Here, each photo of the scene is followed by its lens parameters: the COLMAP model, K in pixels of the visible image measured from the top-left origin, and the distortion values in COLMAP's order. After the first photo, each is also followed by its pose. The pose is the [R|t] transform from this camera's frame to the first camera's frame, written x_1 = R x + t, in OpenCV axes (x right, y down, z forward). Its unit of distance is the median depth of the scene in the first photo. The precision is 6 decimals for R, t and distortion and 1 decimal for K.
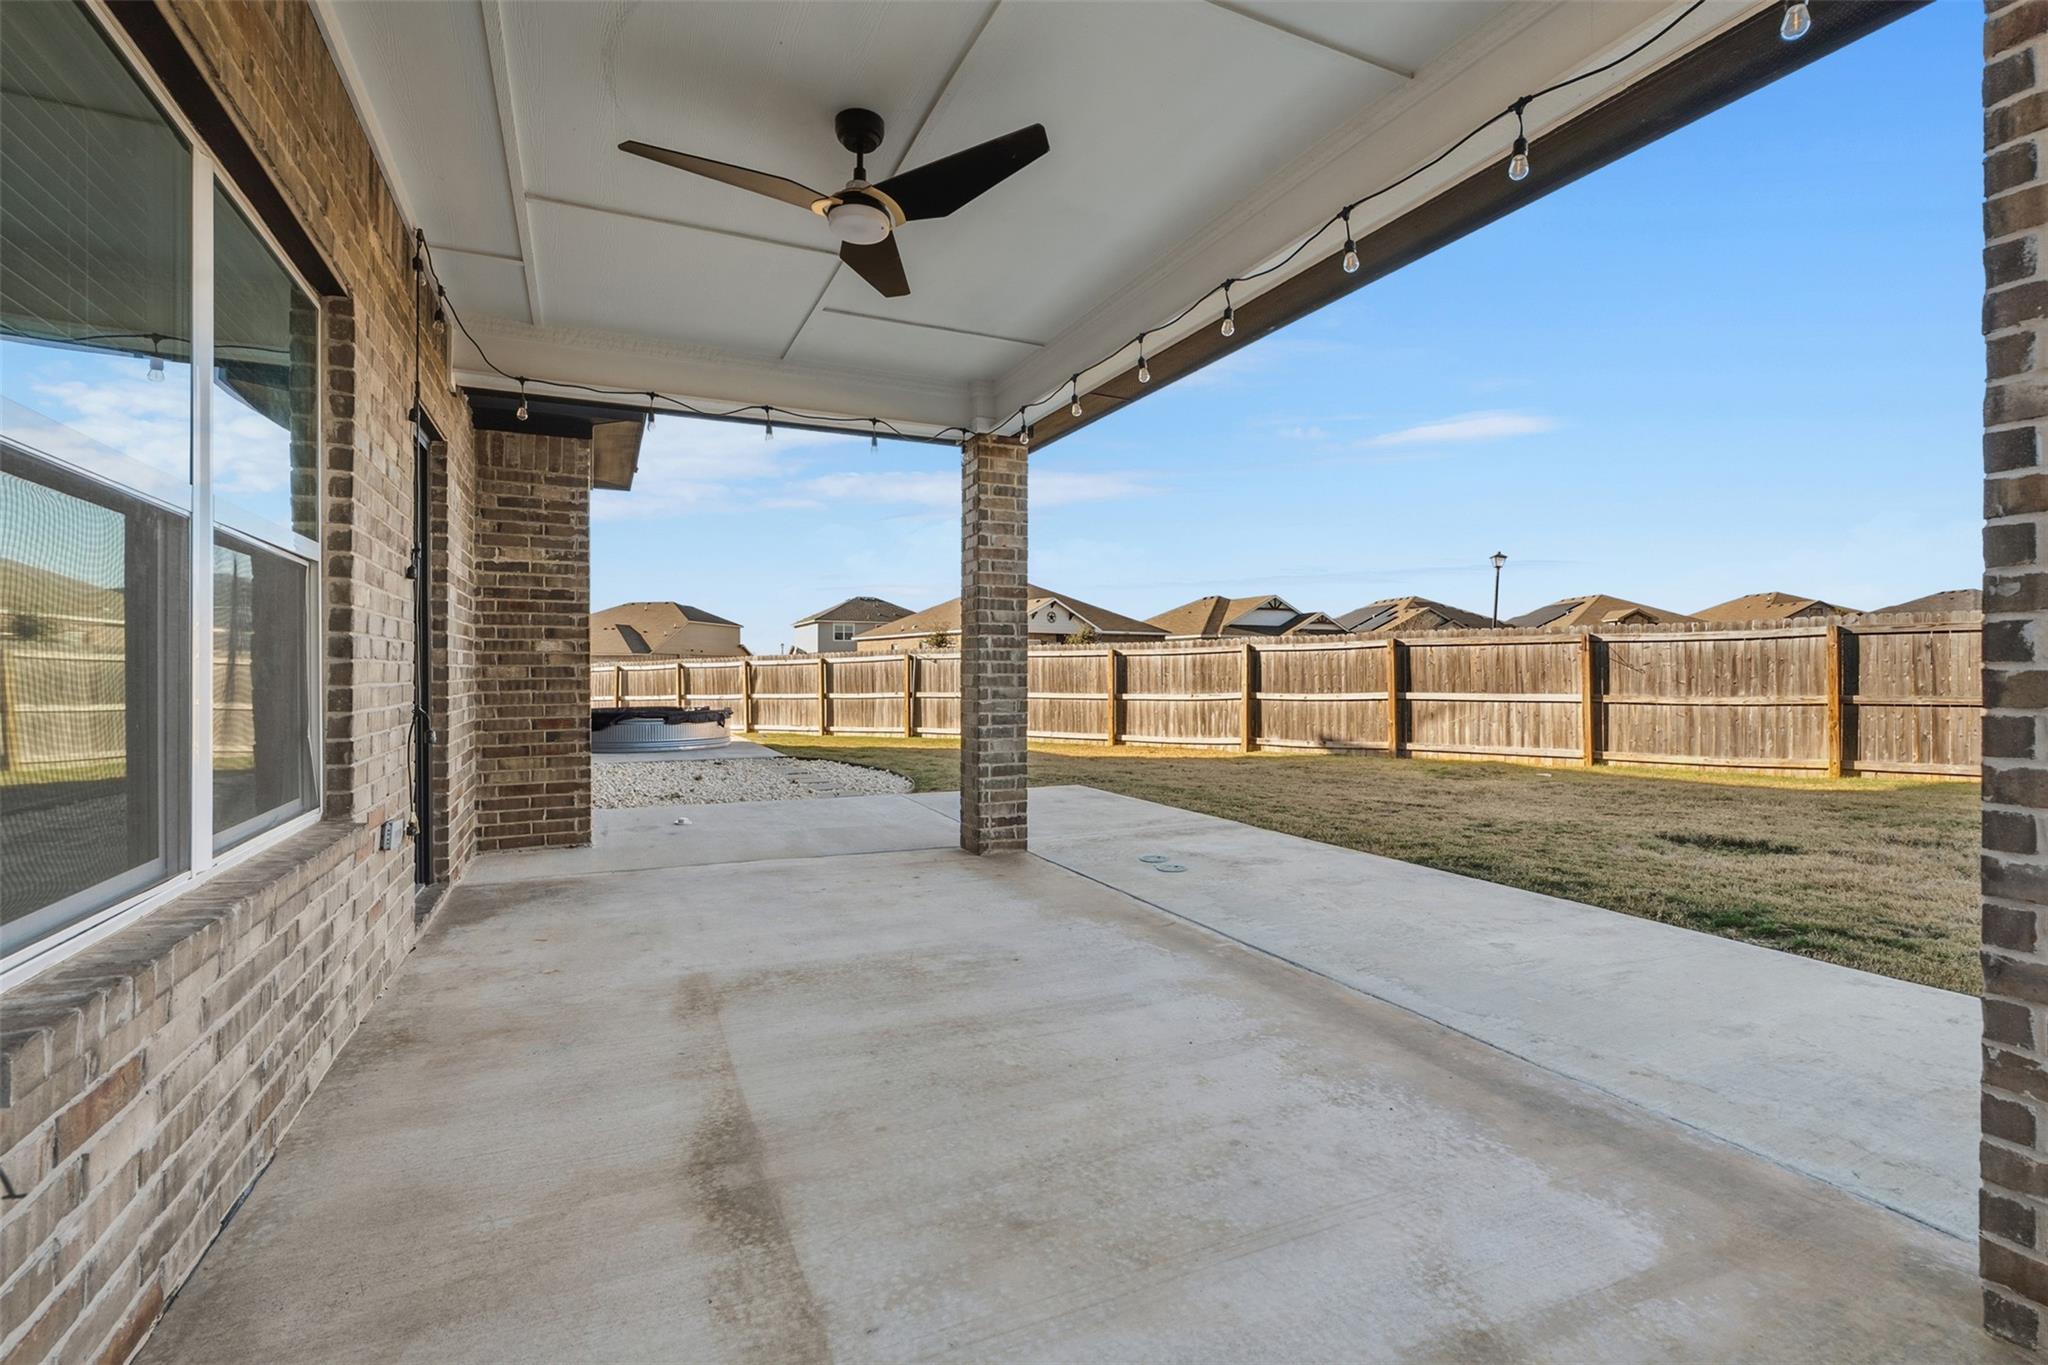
lens RADIAL K [[920.1, 0, 1027.1], [0, 920.1, 682.9], [0, 0, 1]] dist [-0.006515, 0.003987]
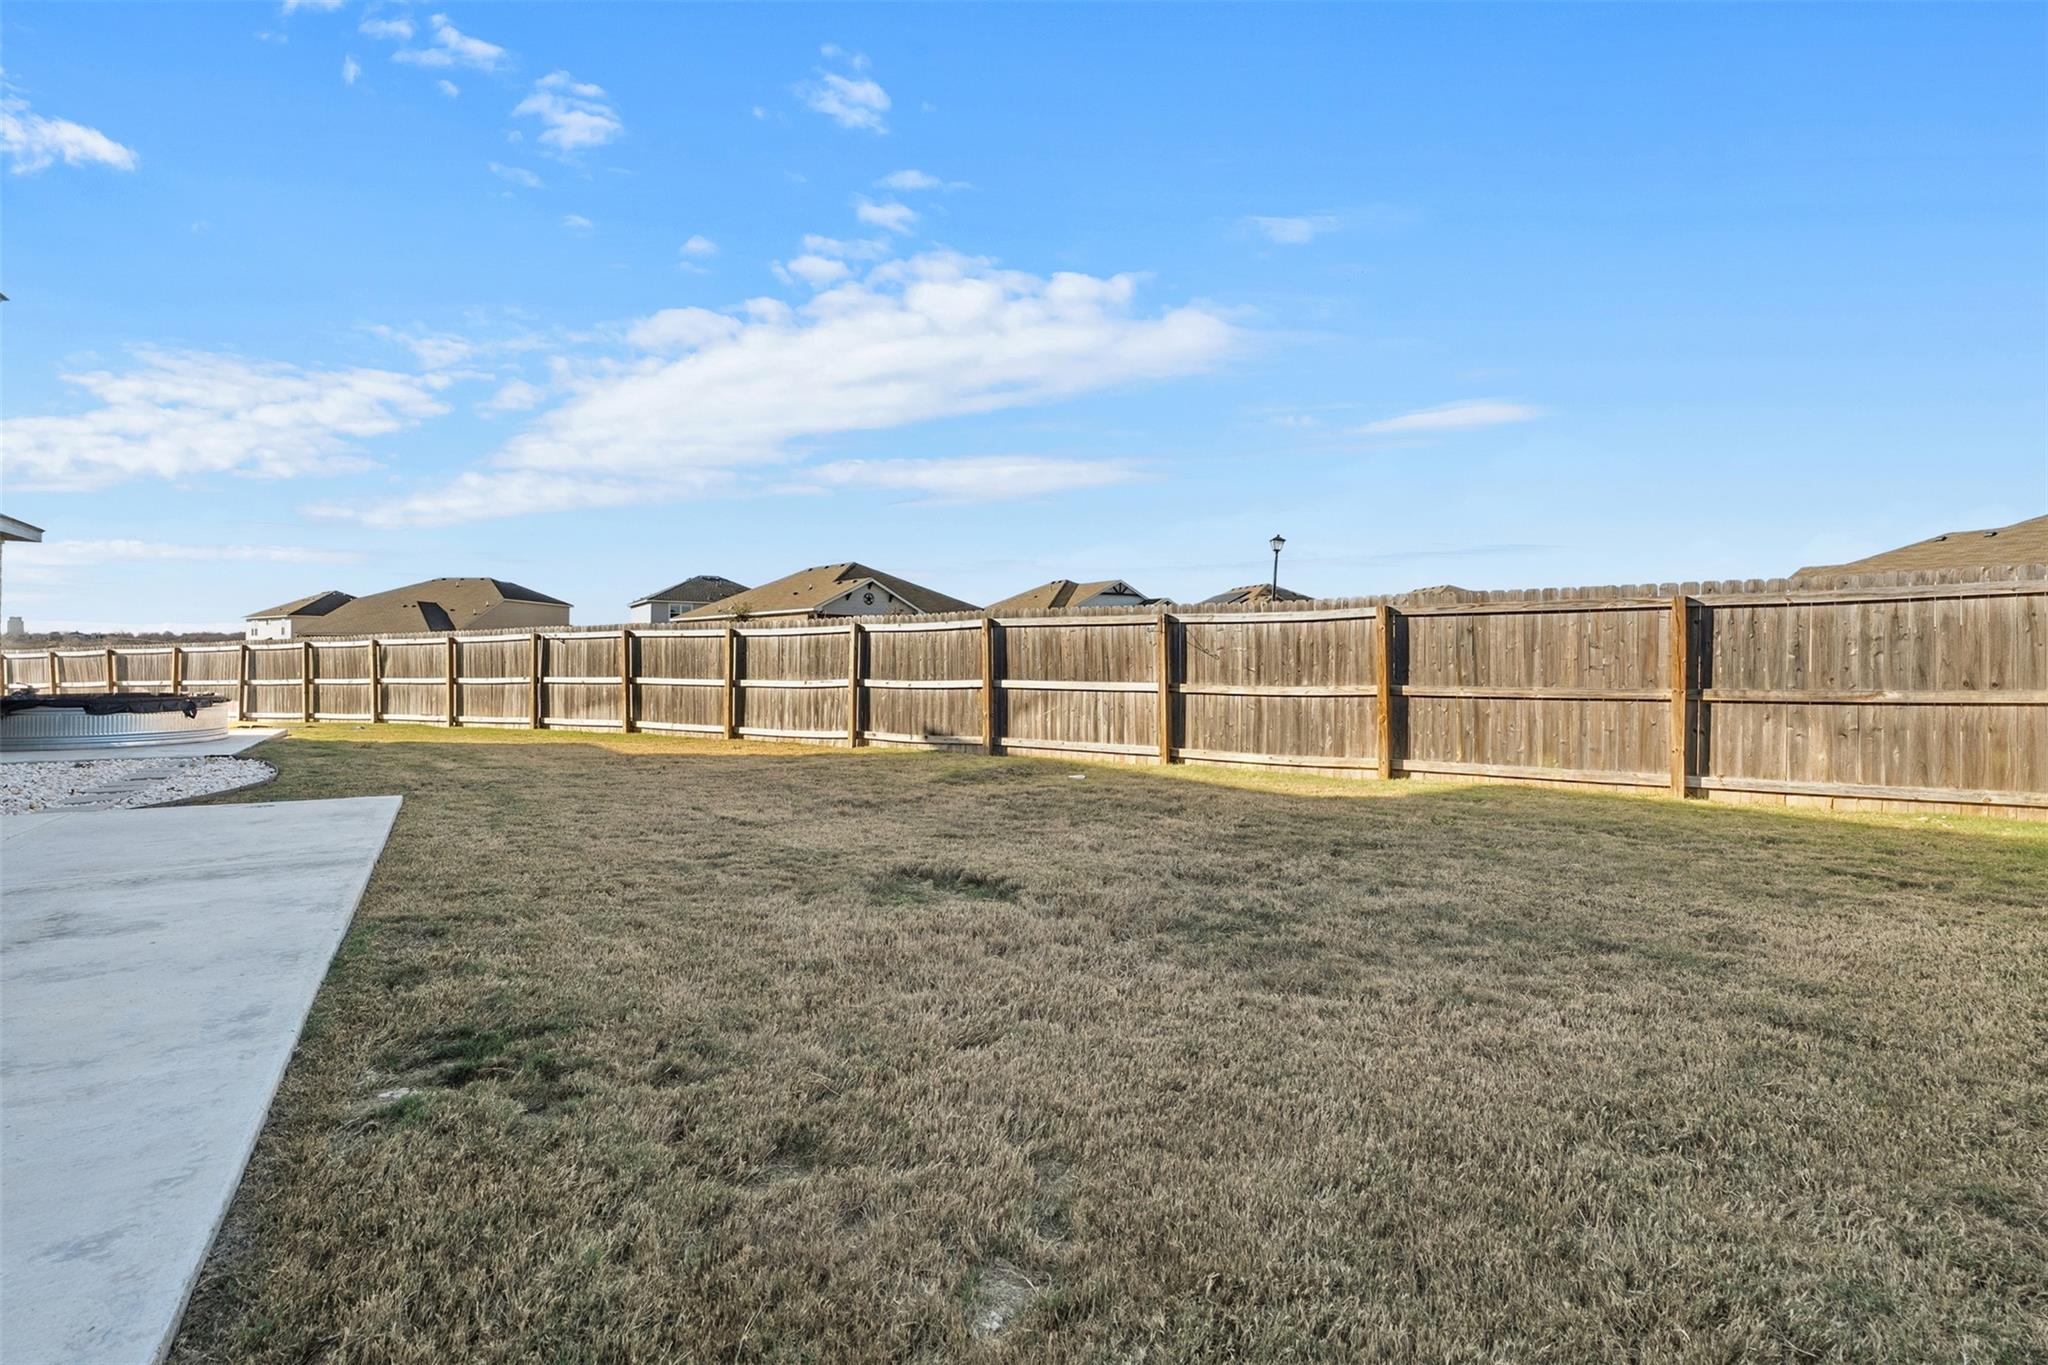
lens RADIAL K [[920.1, 0, 1043.7], [0, 920.1, 670.5], [0, 0, 1]] dist [-0.006515, 0.003987]
pose [[0.994060, 0.005537, 0.108697, 0.354376], [-0.005771, 0.999982, 0.001833, -0.000453], [-0.108685, -0.002450, 0.994073, 0.126800]]
